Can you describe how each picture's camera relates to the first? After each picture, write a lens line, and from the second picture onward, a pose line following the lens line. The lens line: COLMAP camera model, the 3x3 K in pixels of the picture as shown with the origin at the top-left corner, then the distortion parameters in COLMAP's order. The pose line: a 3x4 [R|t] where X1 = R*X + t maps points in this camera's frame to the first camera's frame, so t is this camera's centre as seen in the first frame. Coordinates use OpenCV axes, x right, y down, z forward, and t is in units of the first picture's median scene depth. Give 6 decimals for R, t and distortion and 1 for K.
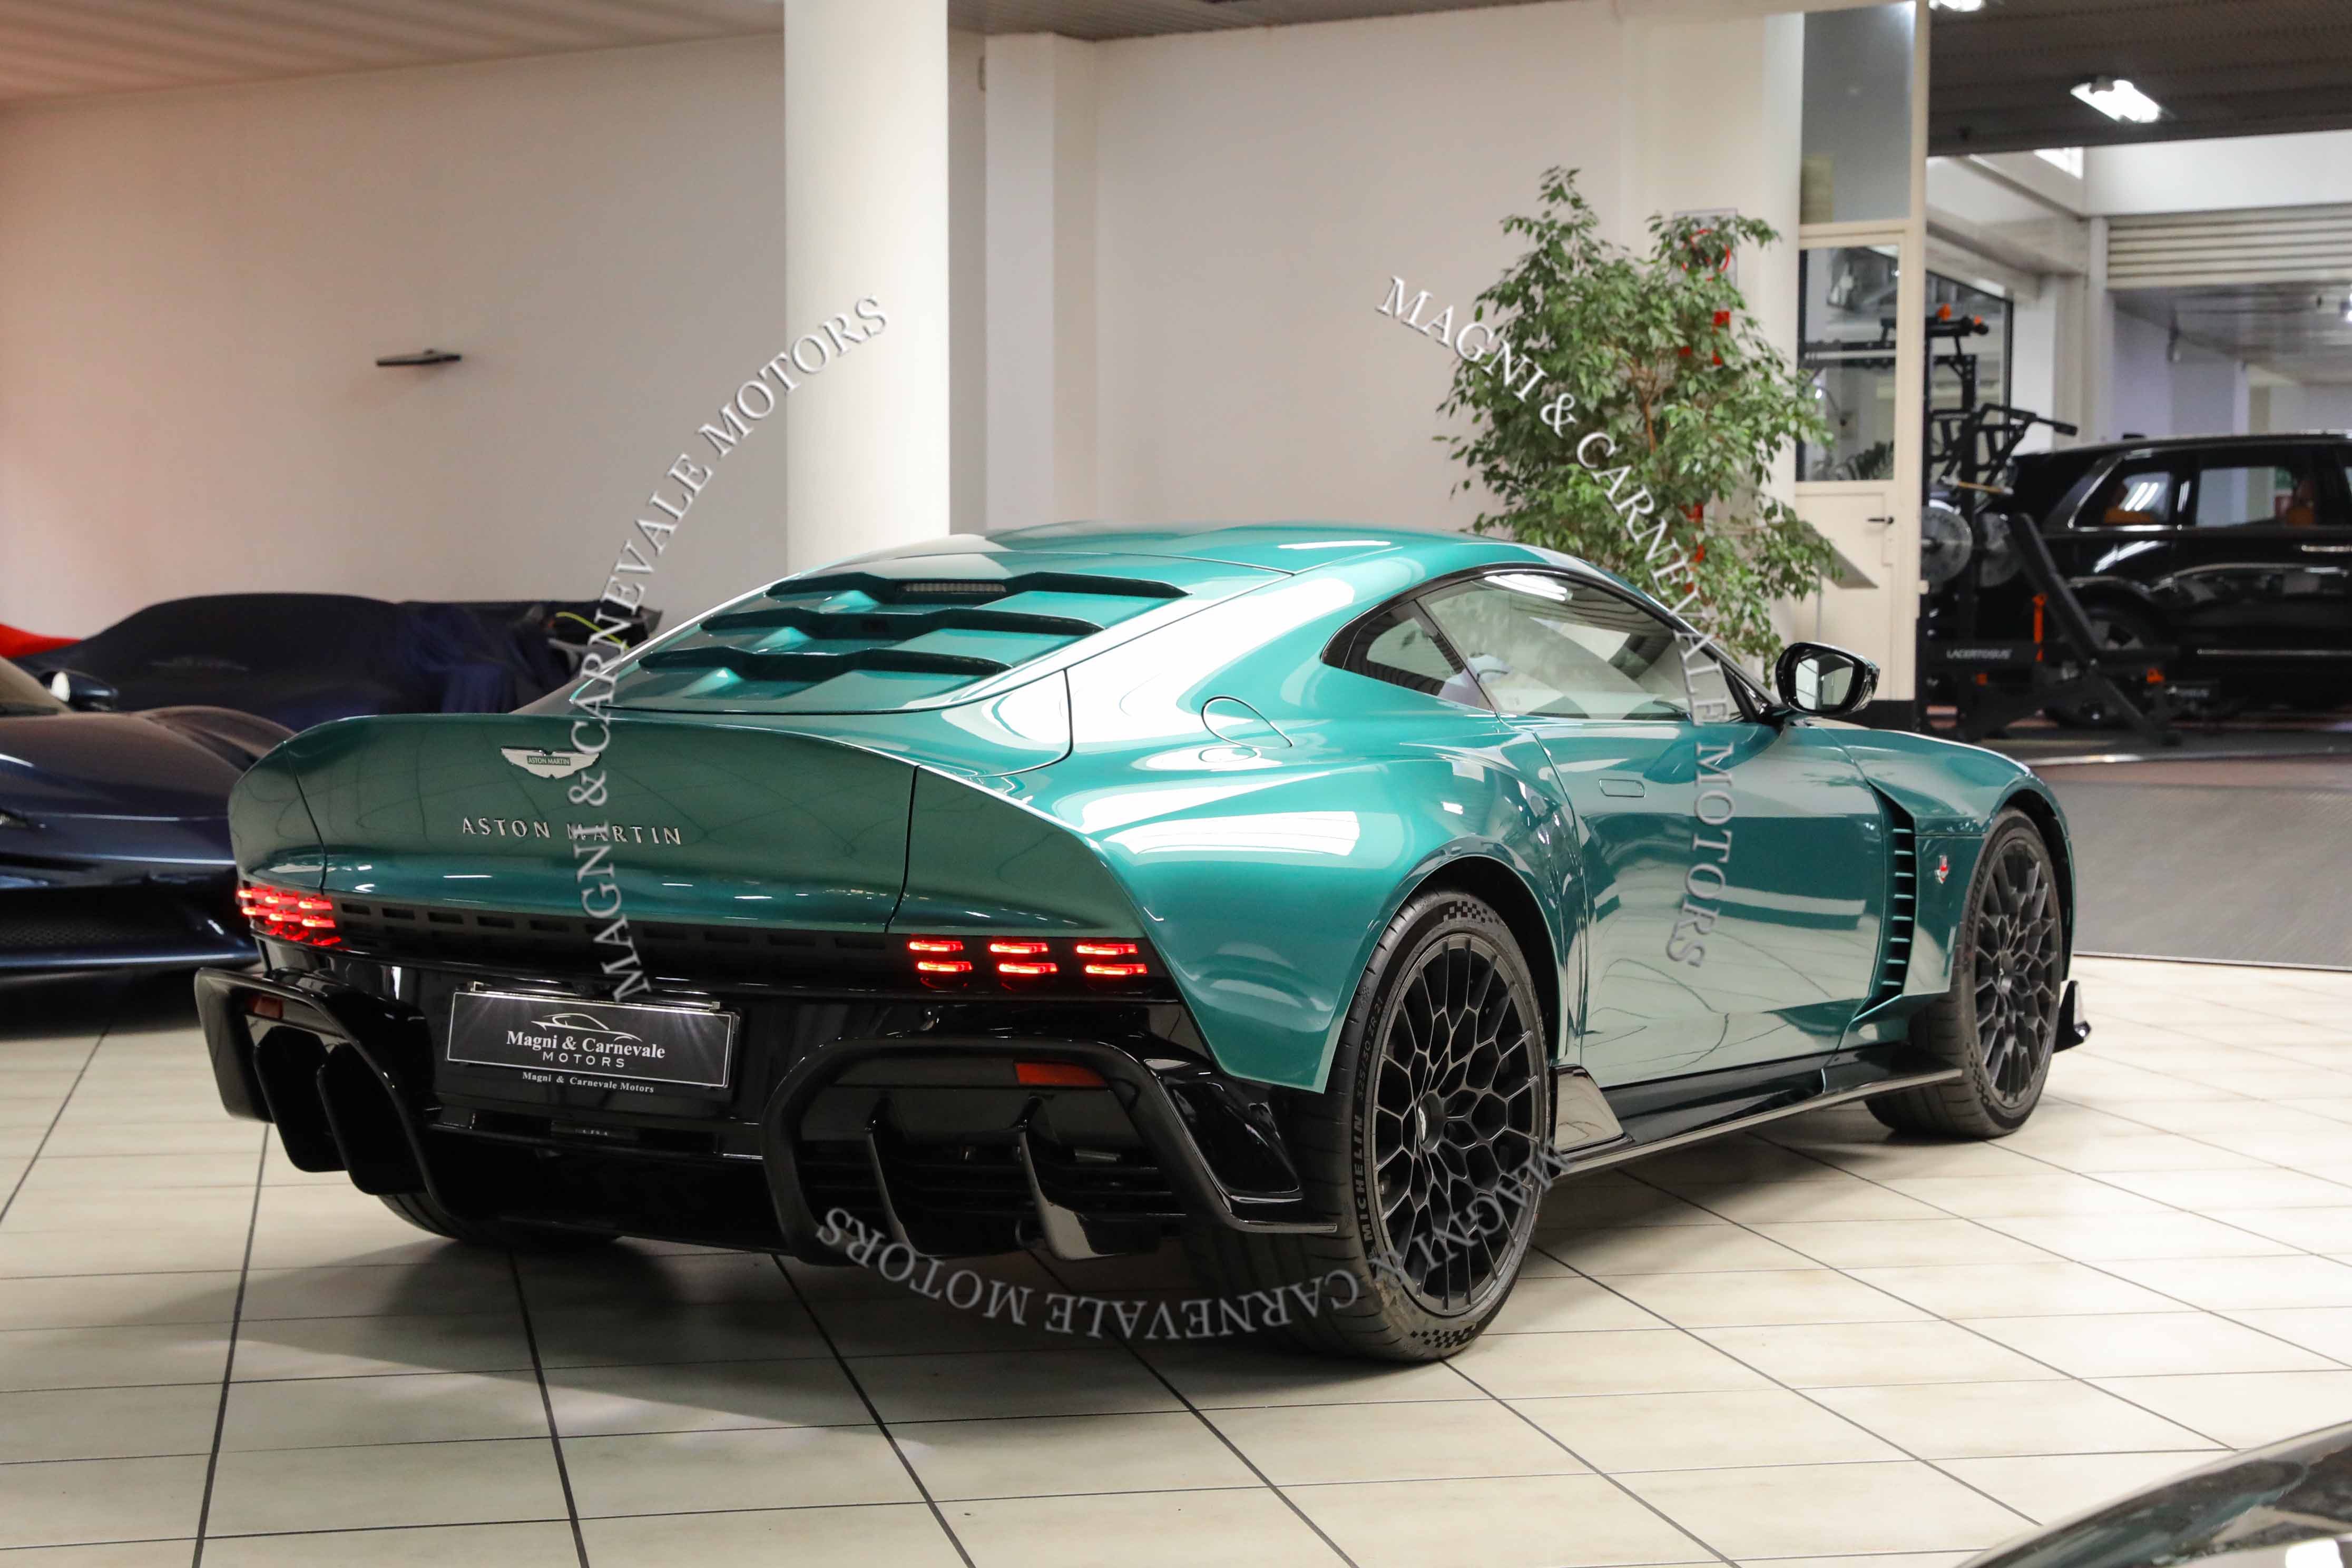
lens RADIAL K [[3313.5, 0, 1176.0], [0, 3313.5, 784.0], [0, 0, 1]] dist [0.026577, 0.575142]
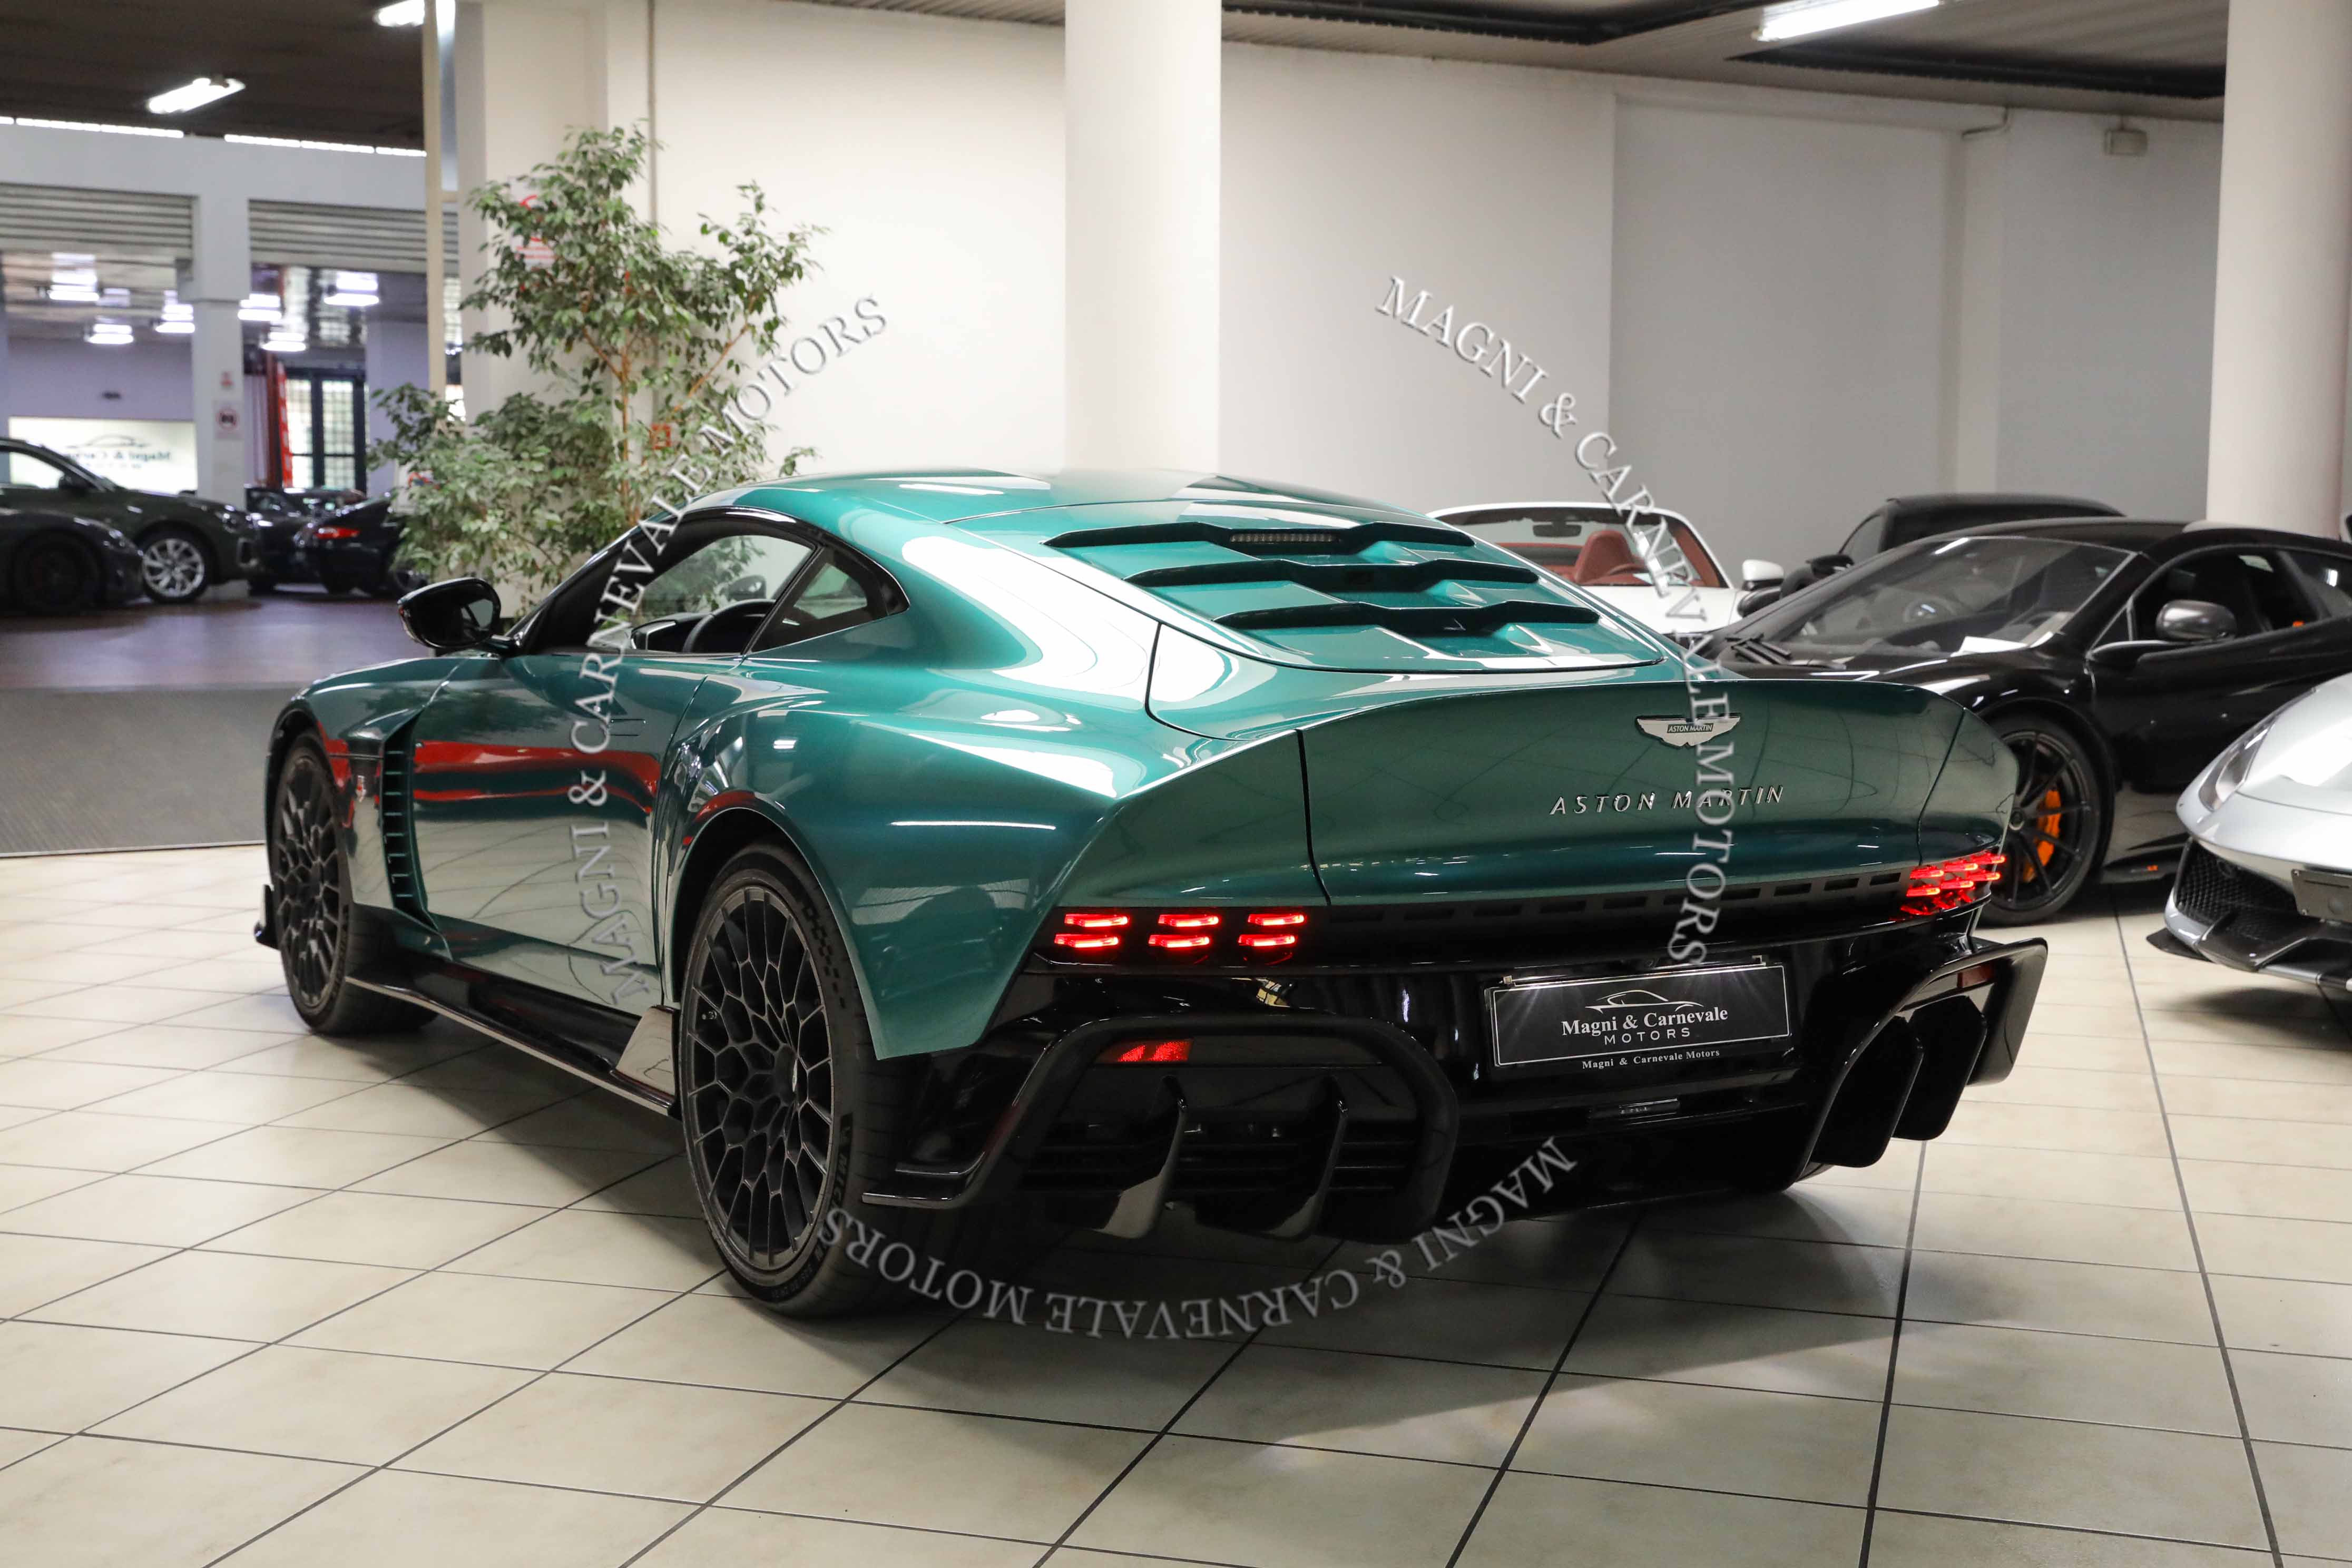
lens RADIAL K [[2755.9, 0, 1042.7], [0, 2755.9, 750.0], [0, 0, 1]] dist [0.072904, 0.026733]
pose [[0.524352, -0.069408, 0.848668, -0.945883], [0.043697, 0.997552, 0.054586, -0.051479], [-0.850380, 0.008462, 0.526101, 0.724110]]
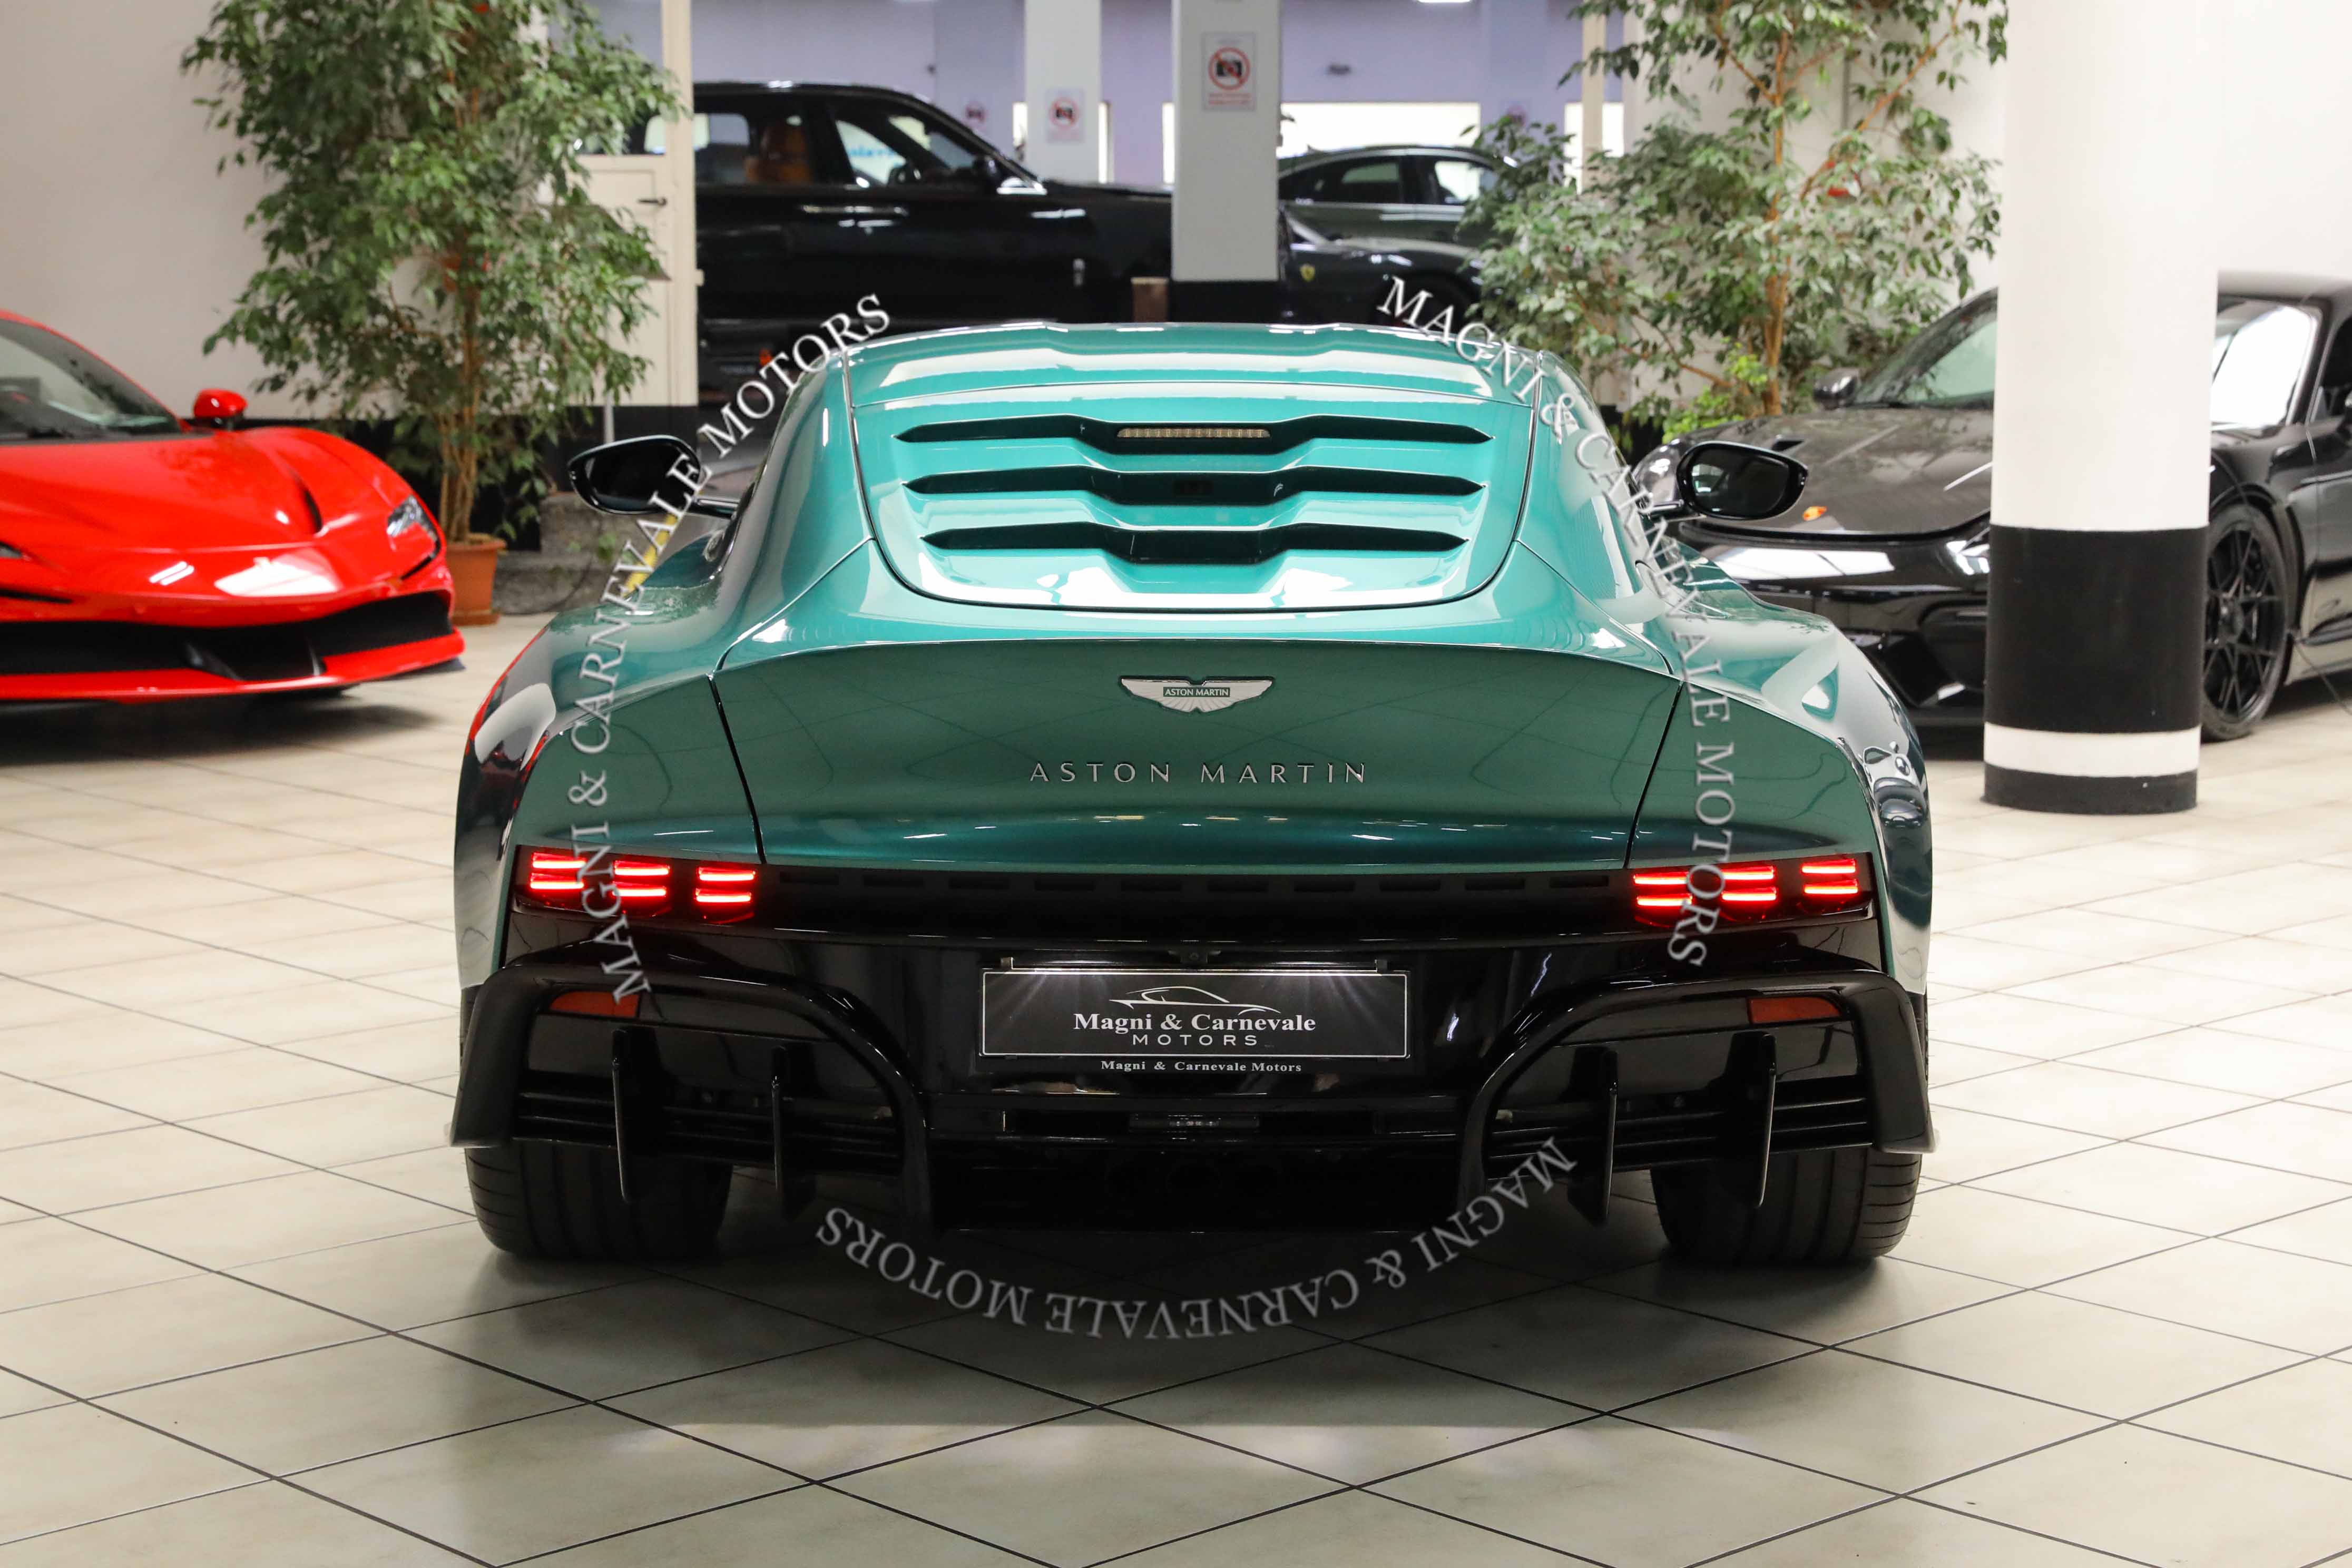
lens RADIAL K [[3788.1, 0, 1176.0], [0, 3788.1, 784.0], [0, 0, 1]] dist [0.305291, -2.104330]
pose [[0.859584, -0.073072, 0.505742, -0.663138], [0.026516, 0.994768, 0.098661, -0.076508], [-0.510305, -0.071397, 0.857025, 0.182196]]
